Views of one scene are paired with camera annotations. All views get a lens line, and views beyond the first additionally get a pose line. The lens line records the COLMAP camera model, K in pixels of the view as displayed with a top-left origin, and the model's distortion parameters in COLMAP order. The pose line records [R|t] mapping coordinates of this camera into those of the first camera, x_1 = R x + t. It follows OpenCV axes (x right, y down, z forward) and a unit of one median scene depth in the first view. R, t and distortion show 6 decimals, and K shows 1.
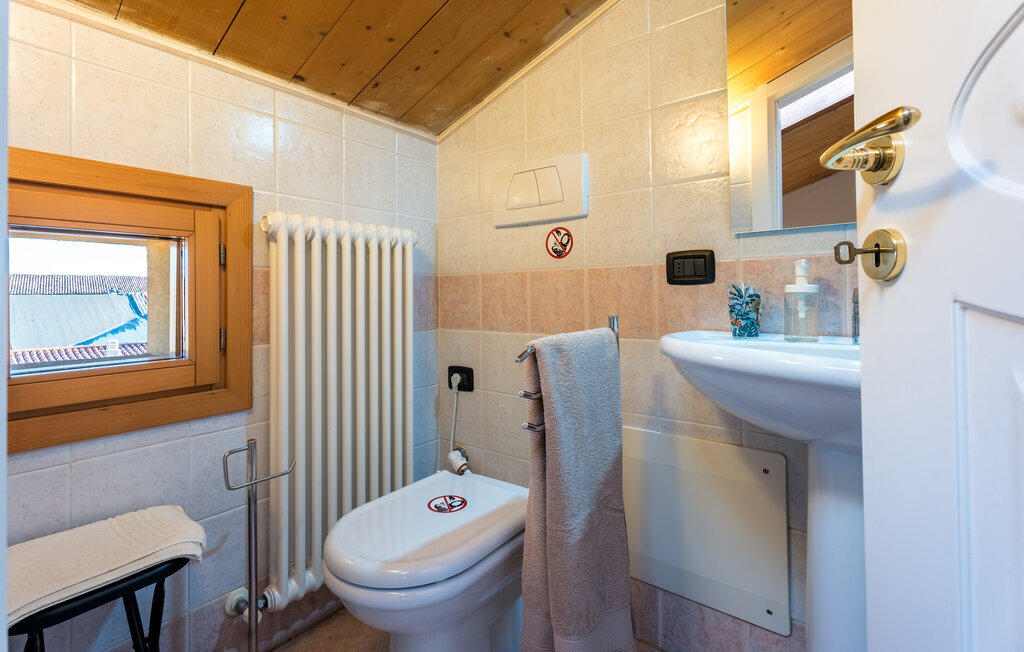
lens RADIAL K [[455.8, 0, 515.0], [0, 455.8, 299.5], [0, 0, 1]] dist [0.002526, 0.000269]
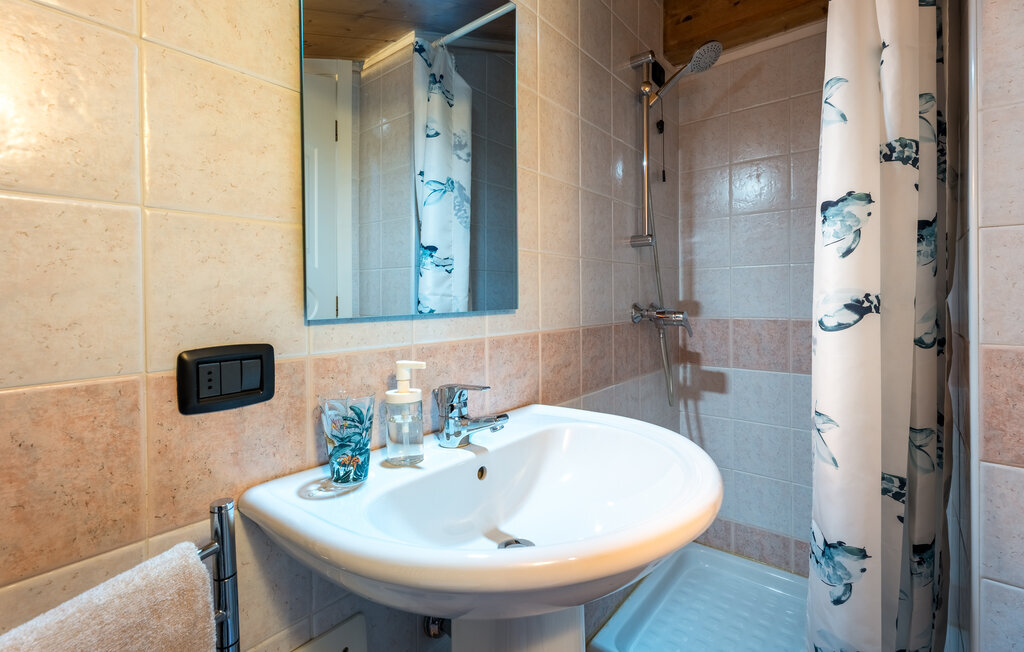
lens RADIAL K [[455.8, 0, 515.0], [0, 455.8, 299.5], [0, 0, 1]] dist [0.002526, 0.000269]
pose [[0.027796, 0.003419, 0.999608, -0.152564], [0.012171, 0.999919, -0.003758, -0.160744], [-0.999540, 0.012270, 0.027753, 0.665544]]
